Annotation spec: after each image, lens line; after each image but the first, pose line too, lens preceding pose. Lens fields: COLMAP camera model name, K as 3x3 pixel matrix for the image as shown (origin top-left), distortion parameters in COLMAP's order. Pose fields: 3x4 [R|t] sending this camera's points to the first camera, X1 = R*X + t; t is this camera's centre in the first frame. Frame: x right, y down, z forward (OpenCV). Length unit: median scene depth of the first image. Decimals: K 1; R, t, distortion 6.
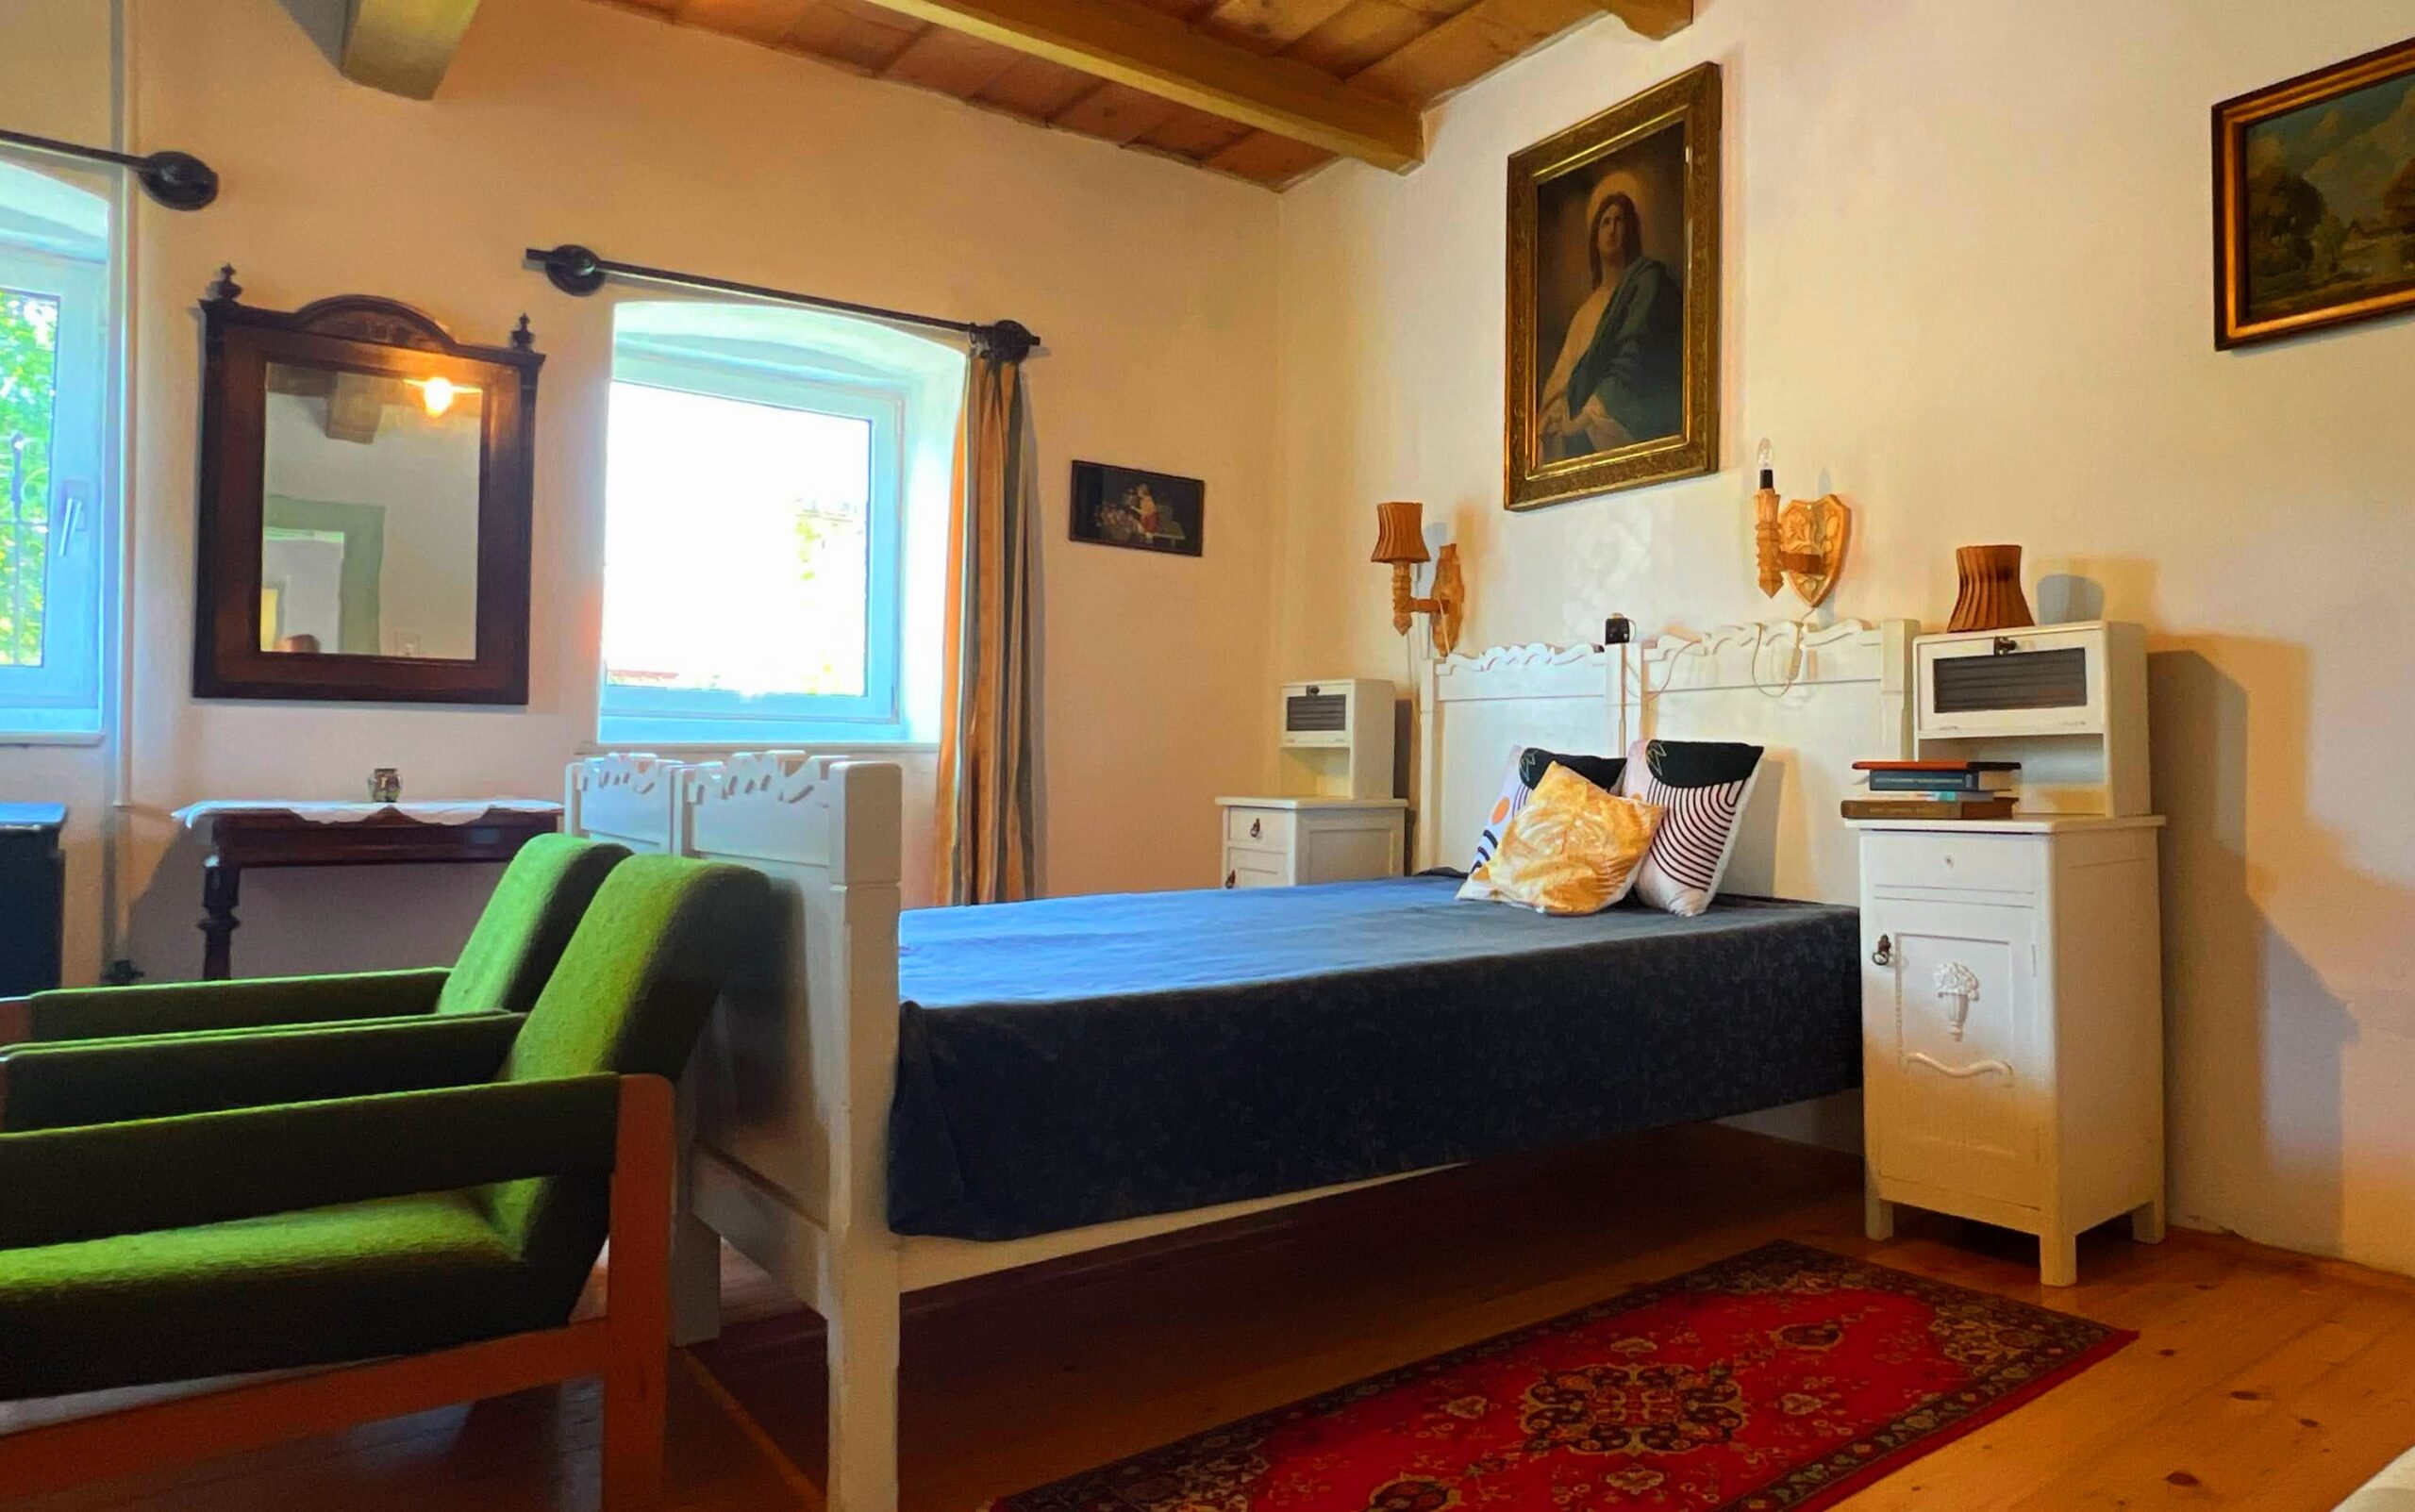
lens RADIAL K [[1537.0, 0, 1628.7], [0, 1537.0, 729.5], [0, 0, 1]] dist [0.002315, 0.000313]
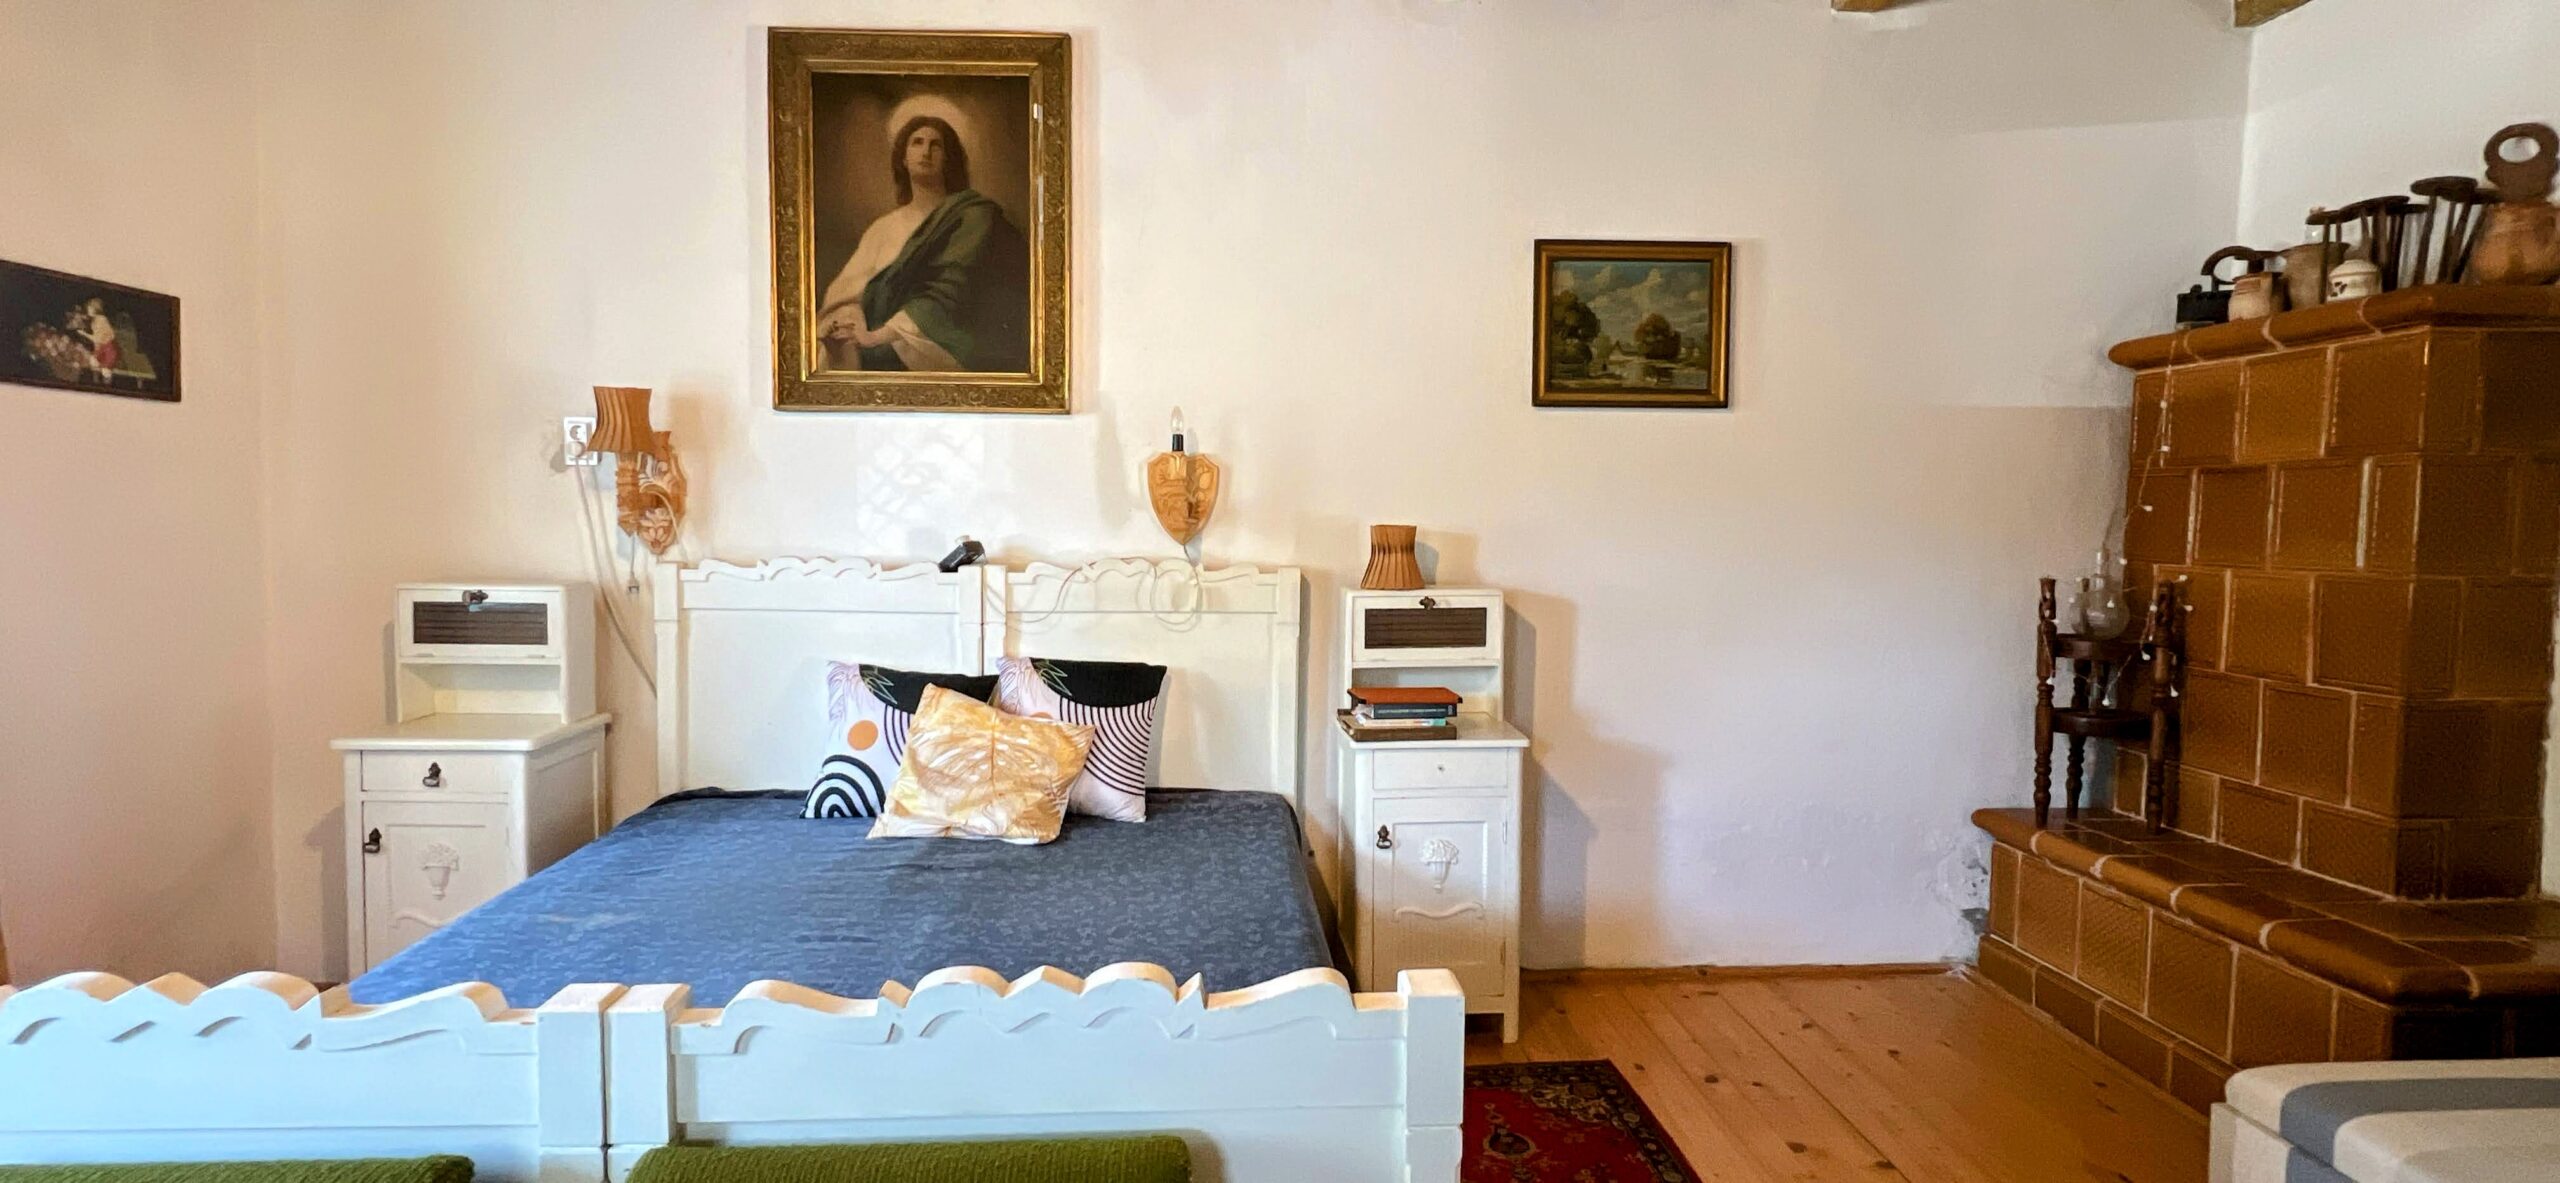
lens RADIAL K [[1196.2, 0, 1275.8], [0, 1196.2, 577.0], [0, 0, 1]] dist [-0.000680, 0.000697]
pose [[0.648173, -0.043520, 0.760248, -0.553927], [-0.029291, 0.996202, 0.082001, -0.135182], [-0.760929, -0.075420, 0.644436, 0.338673]]
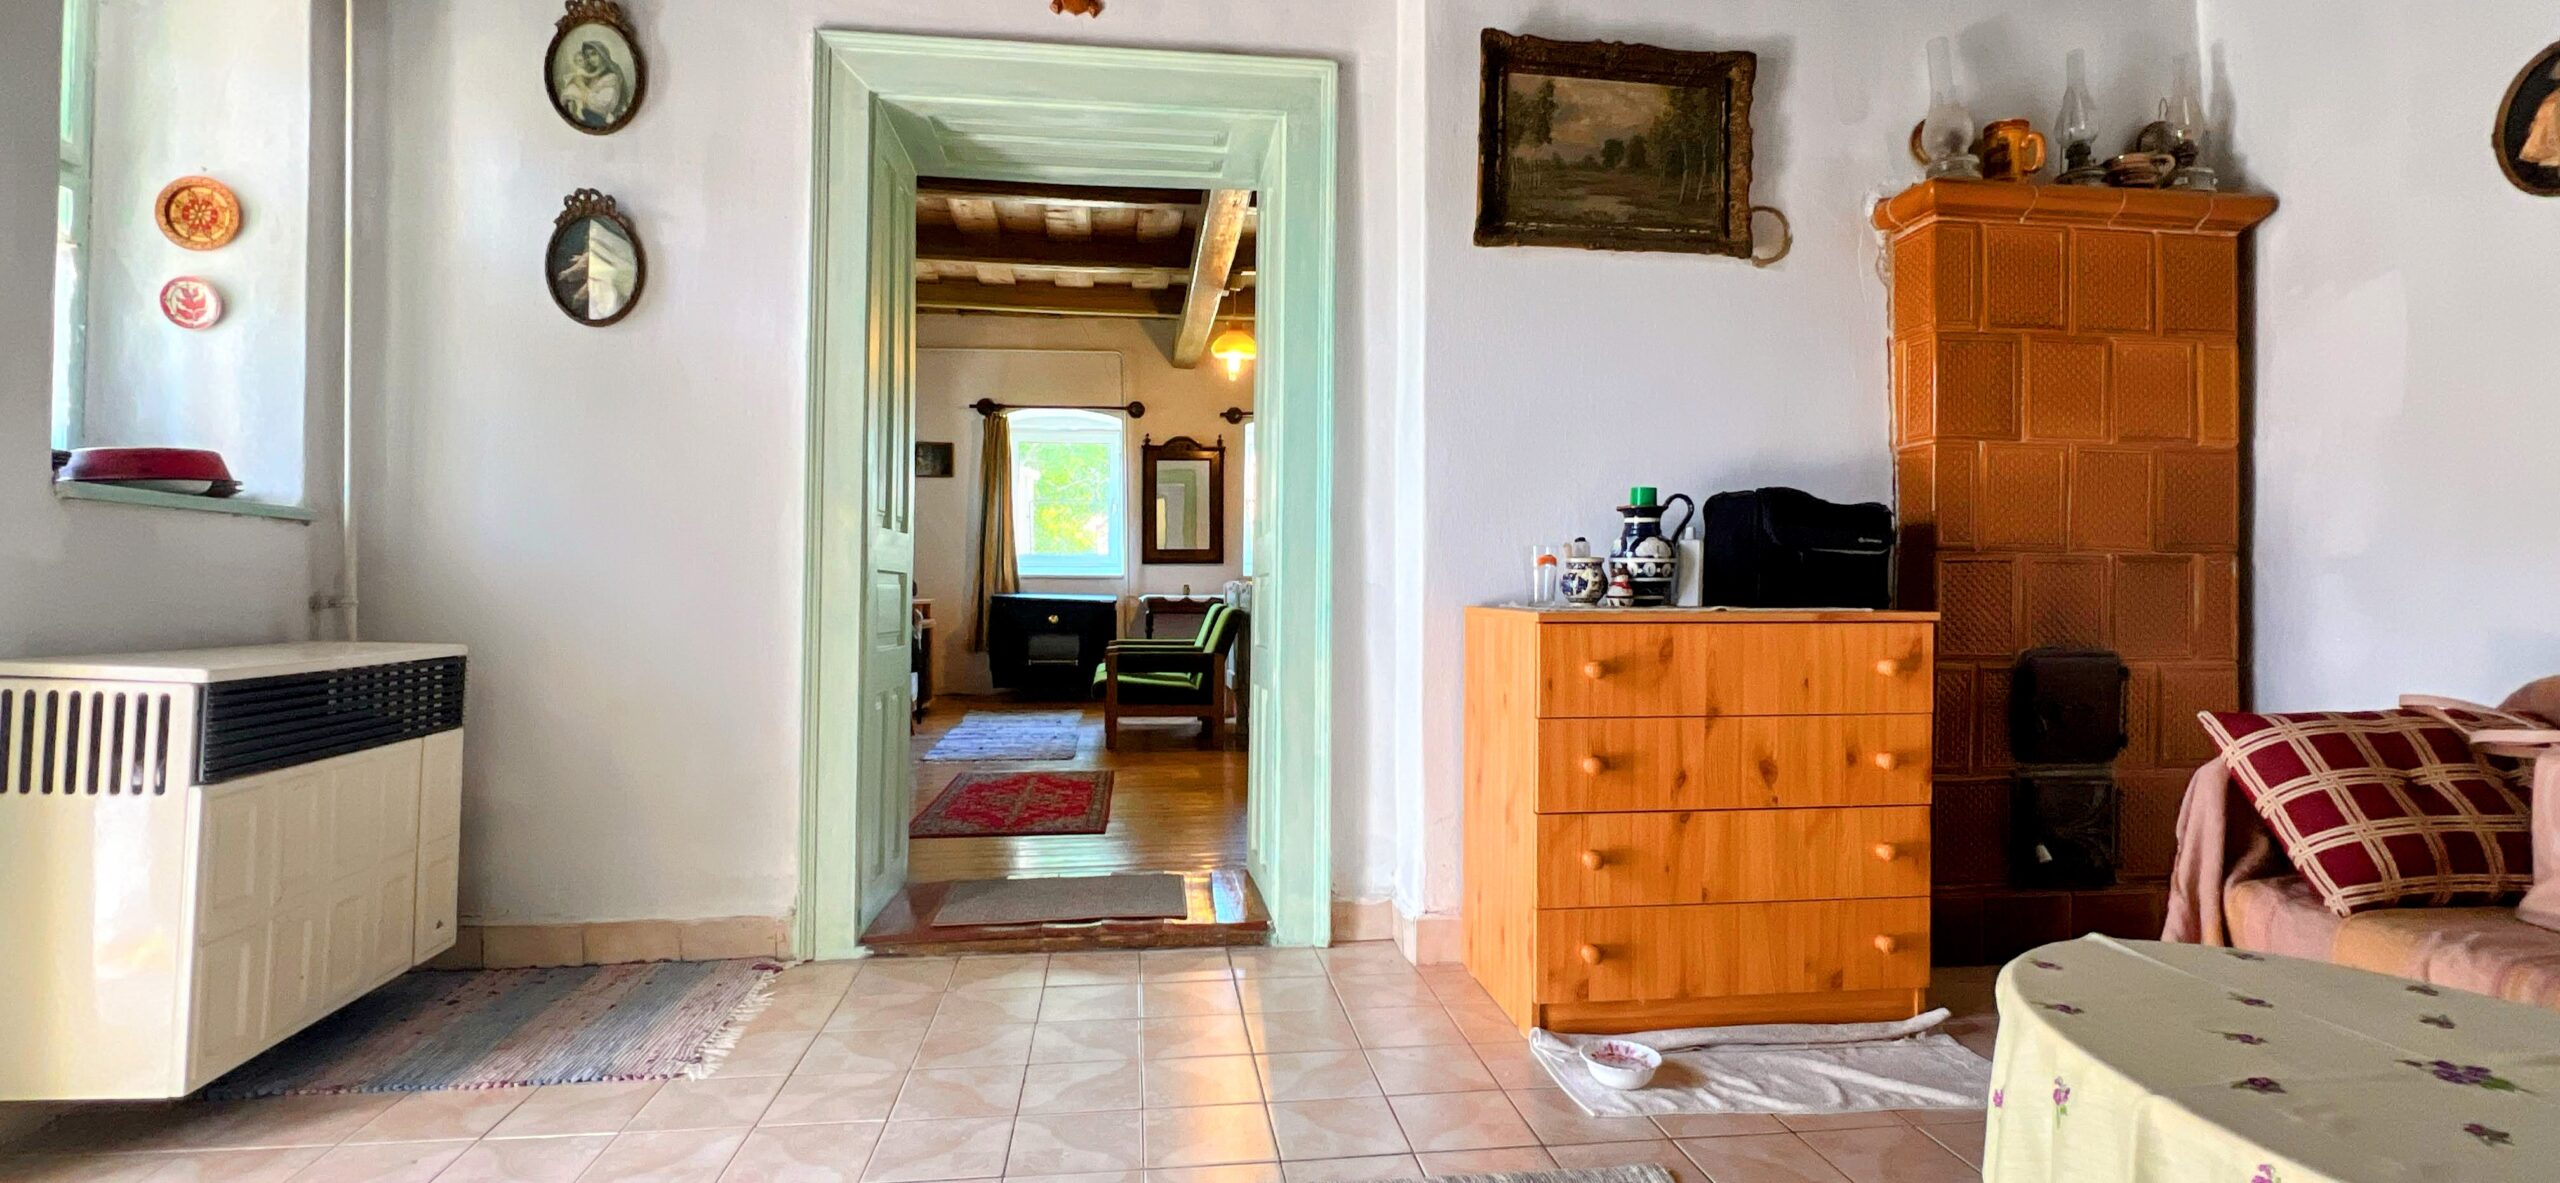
lens RADIAL K [[1196.2, 0, 1273.3], [0, 1196.2, 577.2], [0, 0, 1]] dist [-0.000680, 0.000697]
pose [[0.803022, -0.008824, -0.595884, 0.836268], [0.019922, 0.999729, 0.012043, -0.018063], [0.595616, -0.021543, 0.802980, -0.908936]]
